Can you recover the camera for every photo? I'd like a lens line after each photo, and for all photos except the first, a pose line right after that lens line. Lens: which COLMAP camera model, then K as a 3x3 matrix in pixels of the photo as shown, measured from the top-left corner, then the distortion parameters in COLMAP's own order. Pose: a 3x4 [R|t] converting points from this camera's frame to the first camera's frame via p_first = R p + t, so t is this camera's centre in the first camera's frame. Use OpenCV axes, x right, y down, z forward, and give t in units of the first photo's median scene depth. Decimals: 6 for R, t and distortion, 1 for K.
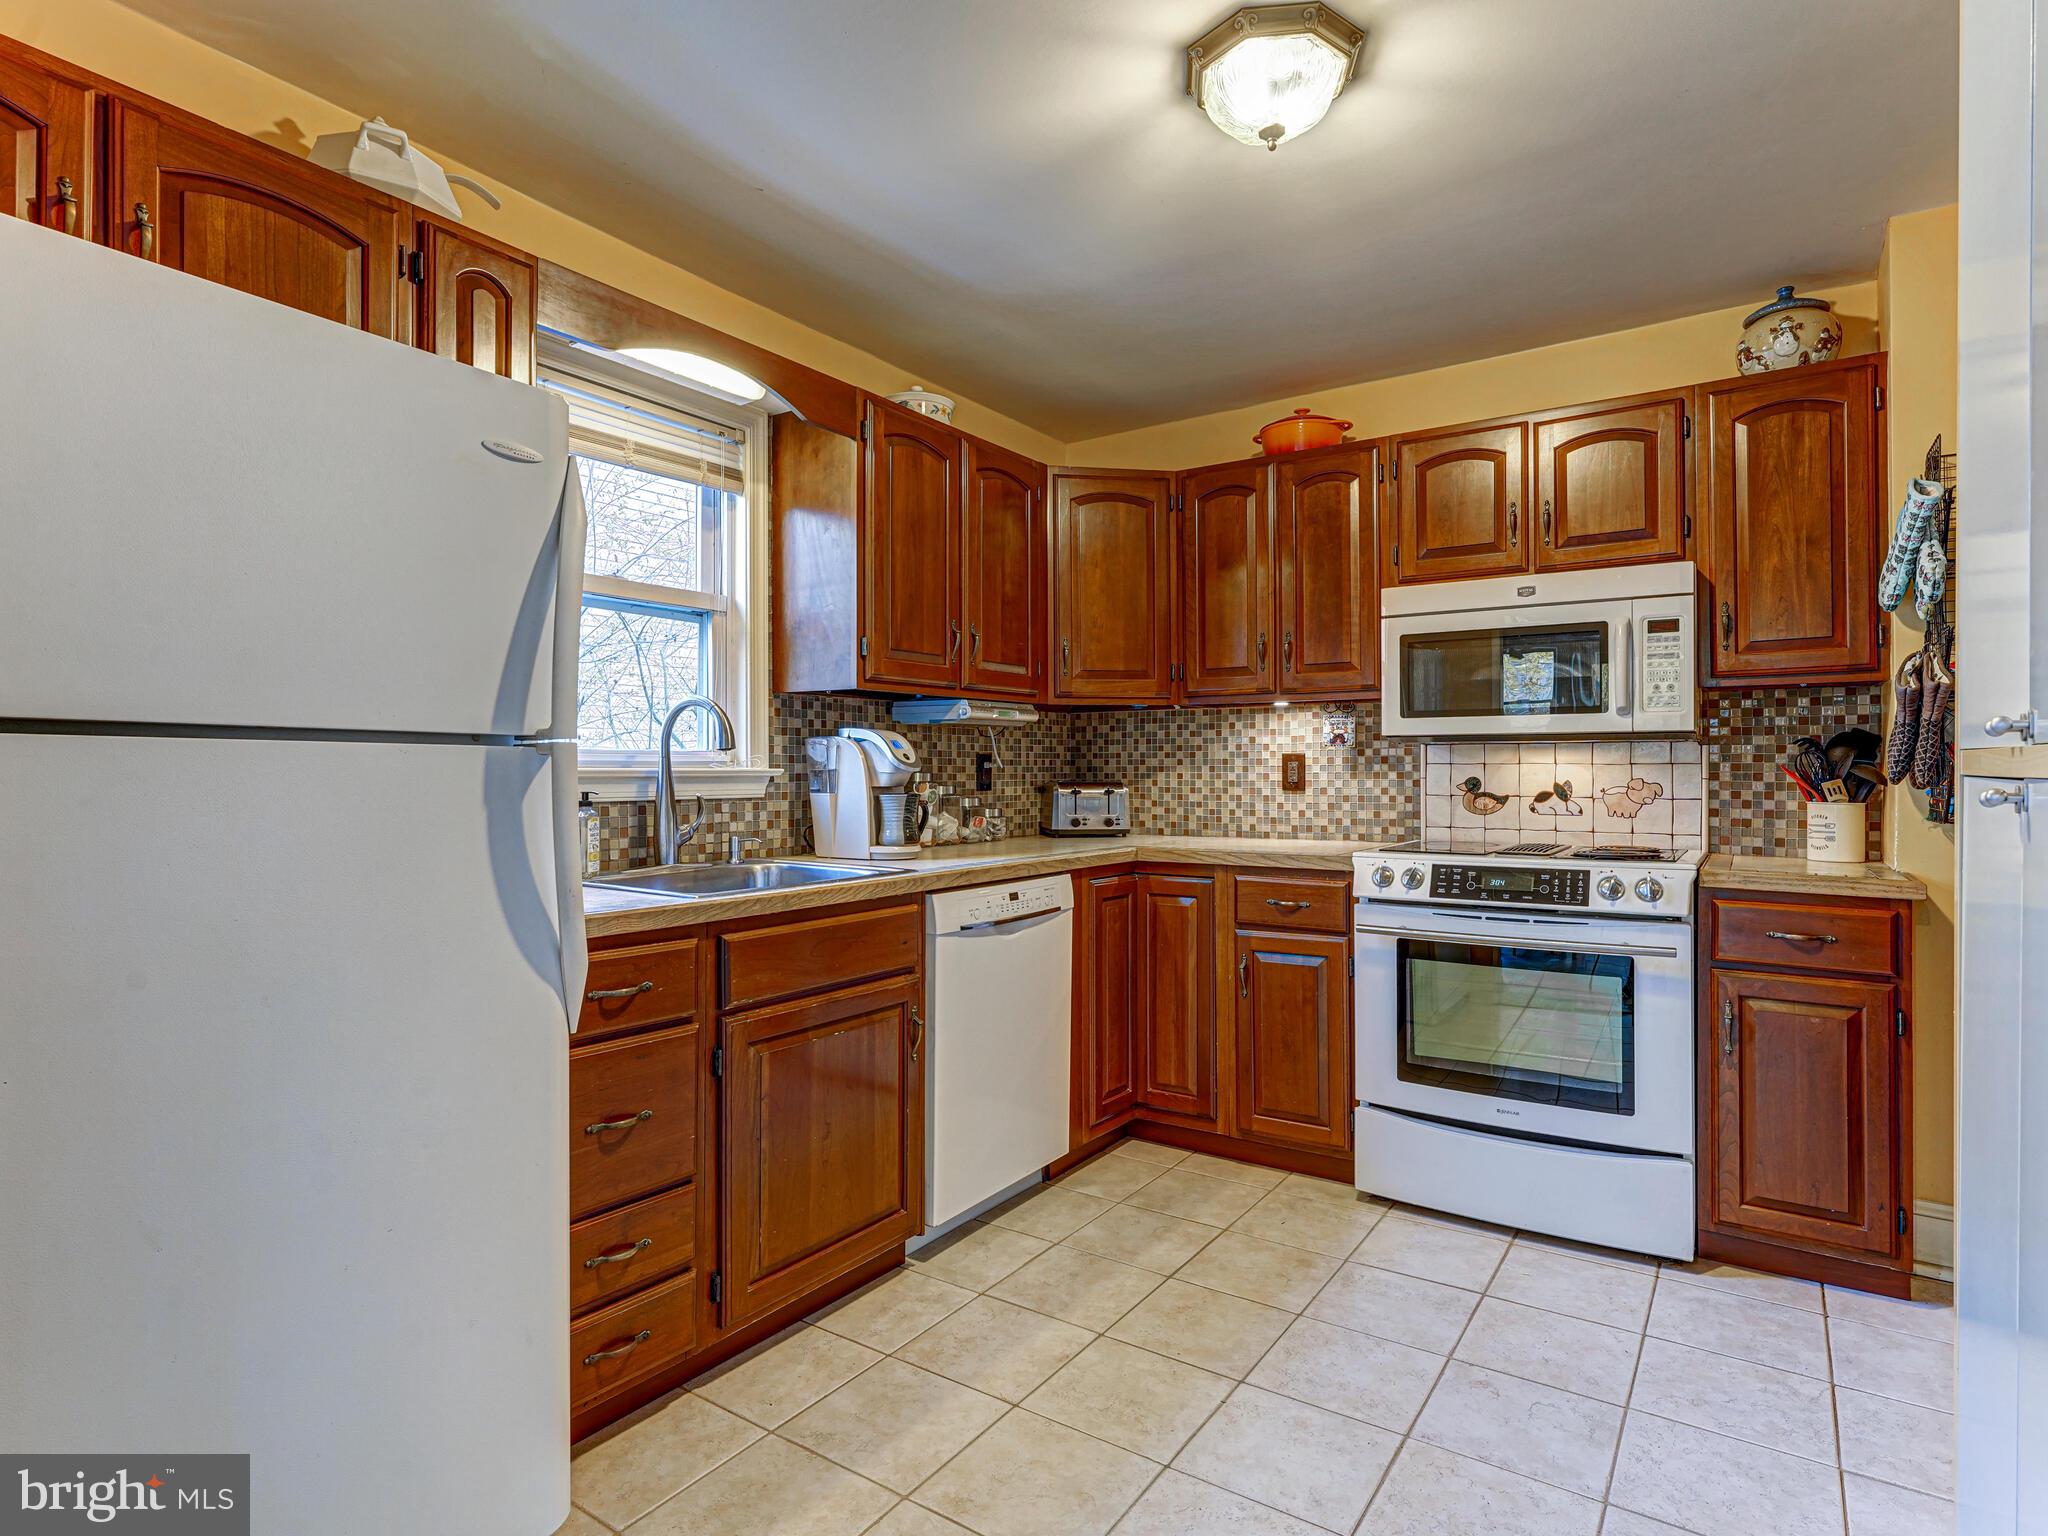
lens RADIAL K [[1079.2, 0, 1033.4], [0, 1079.2, 761.7], [0, 0, 1]] dist [-0.001063, 0.000228]
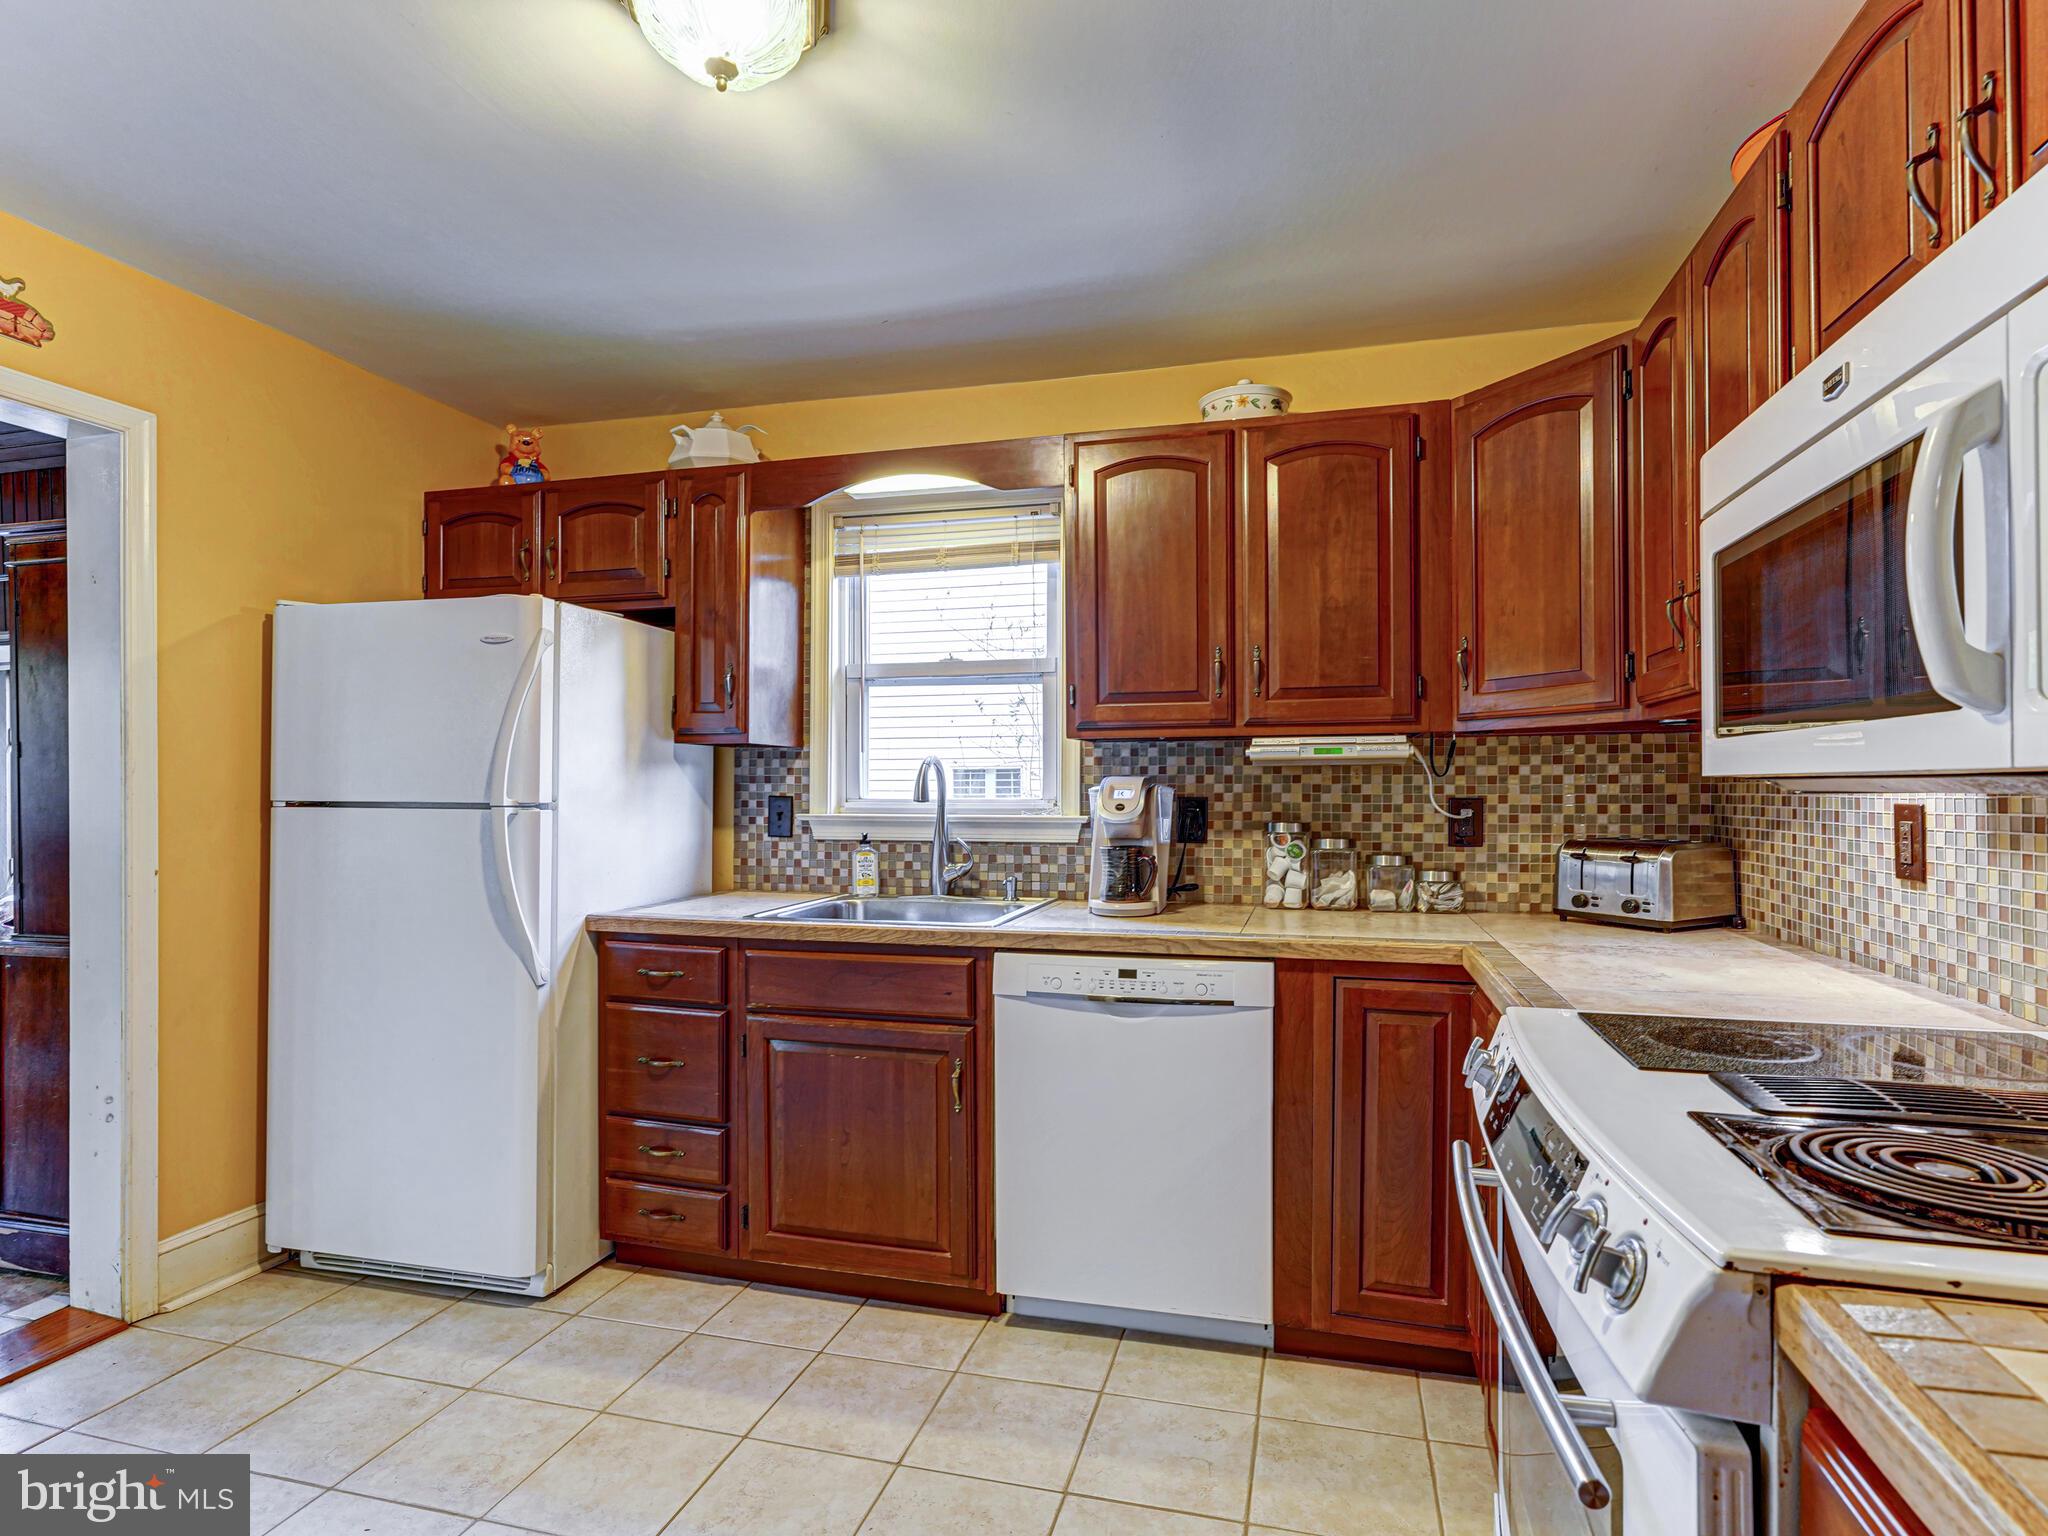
lens RADIAL K [[1025.9, 0, 1076.8], [0, 1025.9, 793.5], [0, 0, 1]] dist [-0.004748, 0.000045]
pose [[0.358716, 0.005988, -0.933427, 0.692767], [0.006717, 0.999937, 0.008996, -0.024500], [0.933422, -0.009497, 0.358653, 0.642054]]
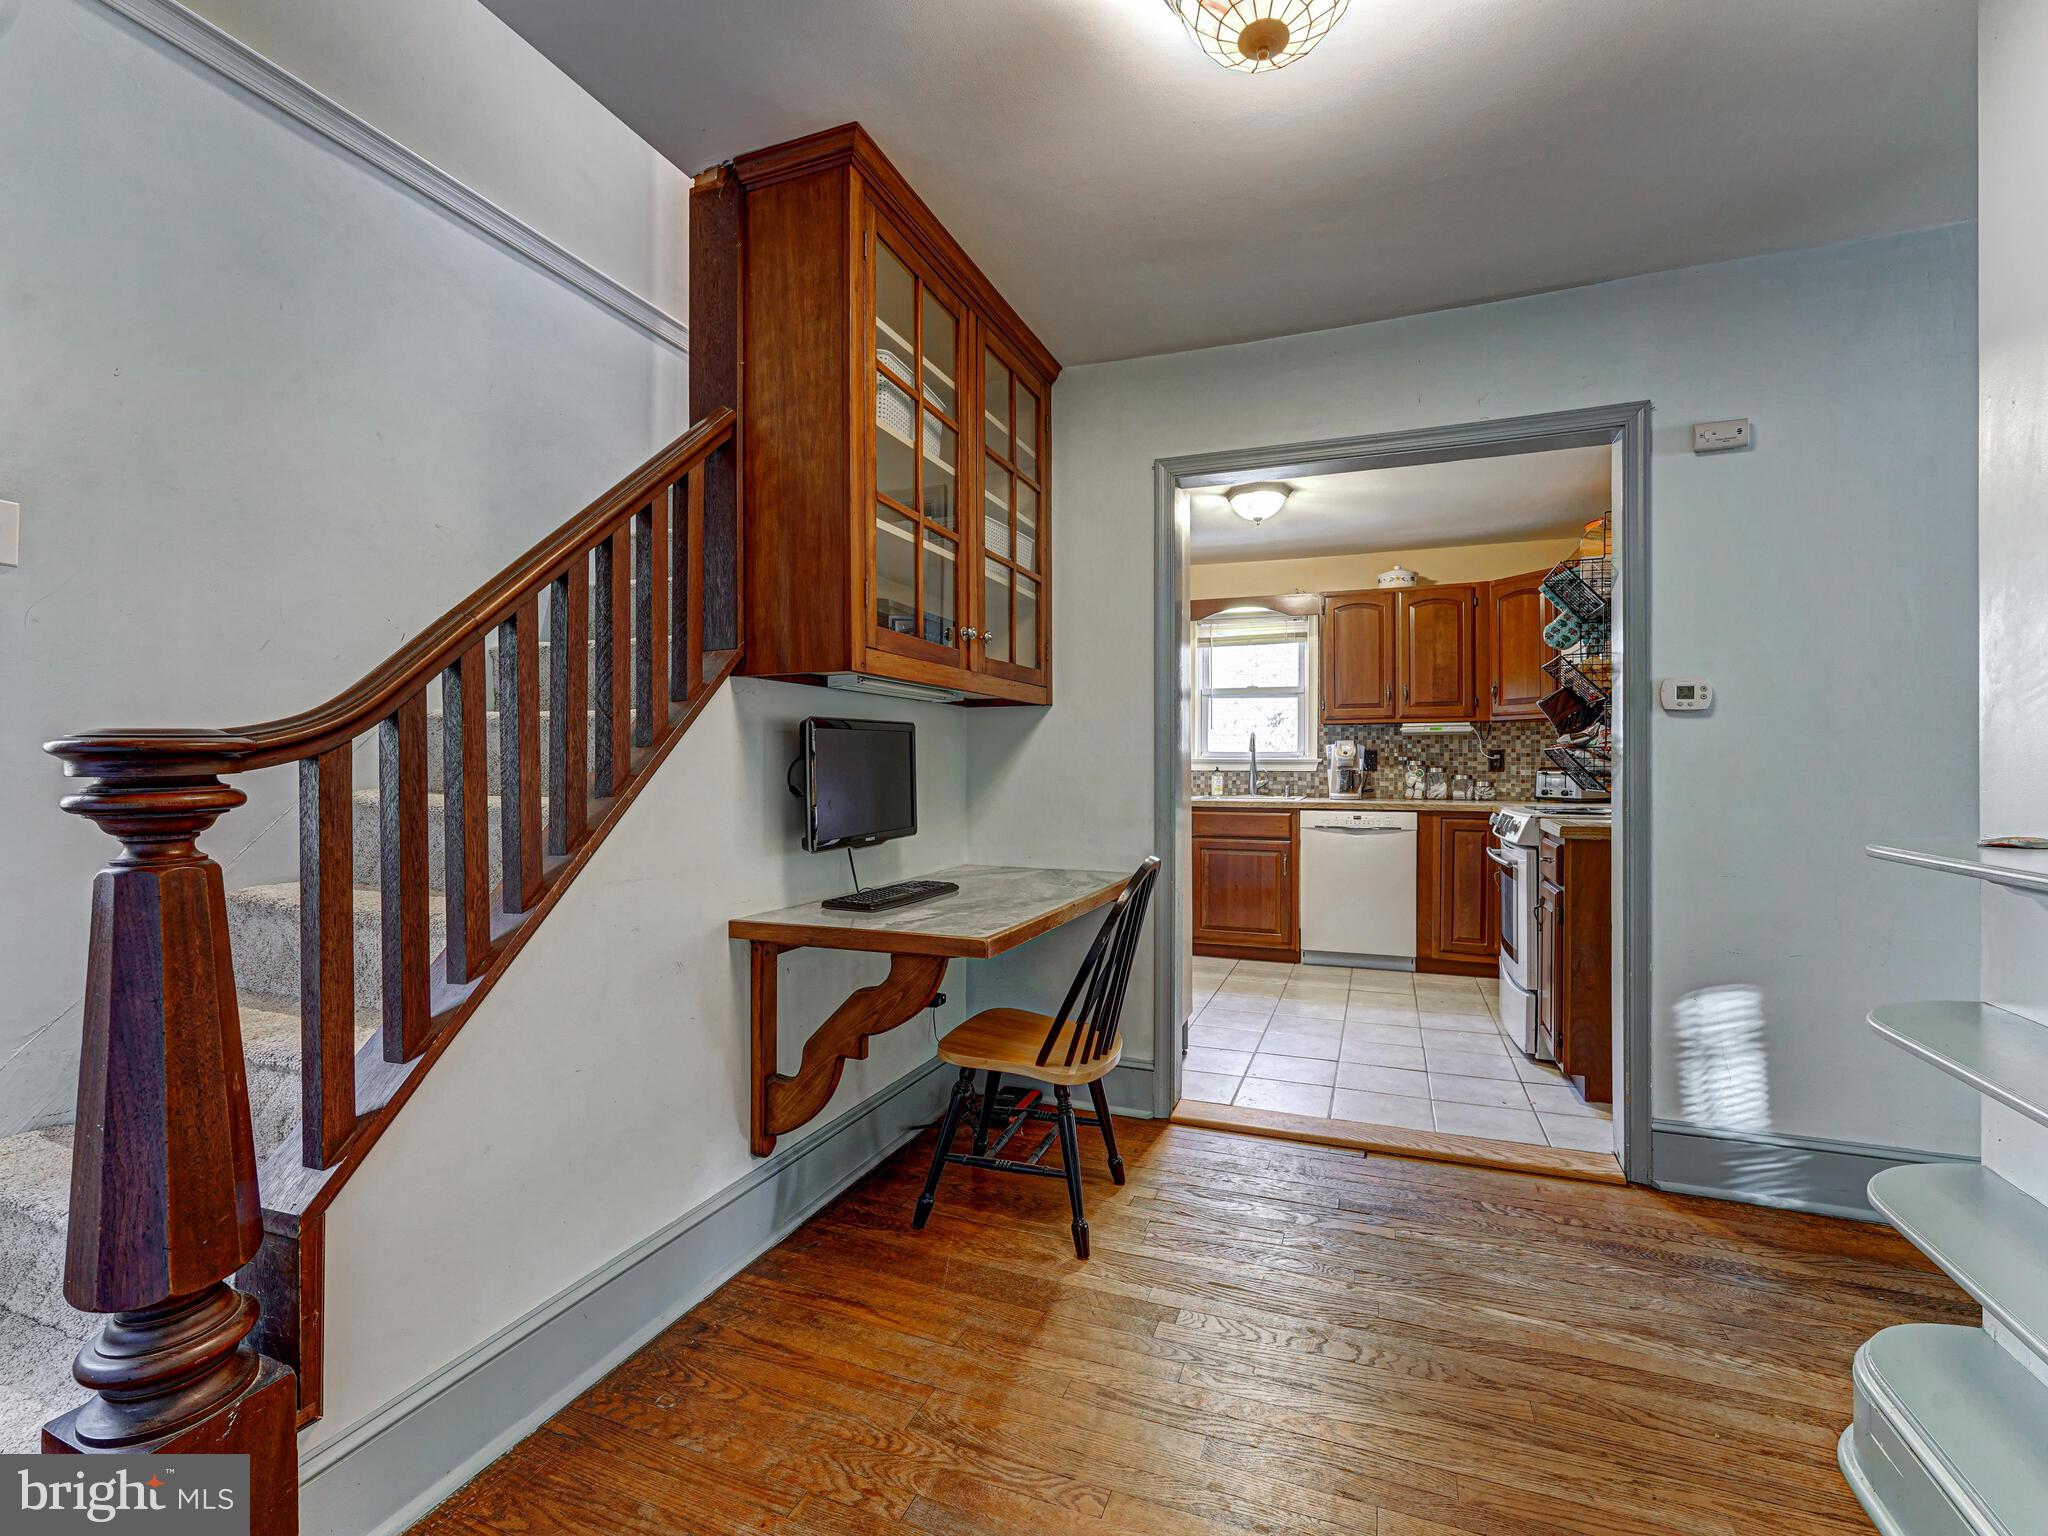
lens RADIAL K [[950.1, 0, 1106.7], [0, 950.1, 768.6], [0, 0, 1]] dist [0.002030, 0.000034]
pose [[0.313582, 0.004257, -0.949552, 1.549388], [0.005746, 0.999963, 0.006380, 0.011840], [0.949544, -0.007457, 0.313546, -0.063451]]
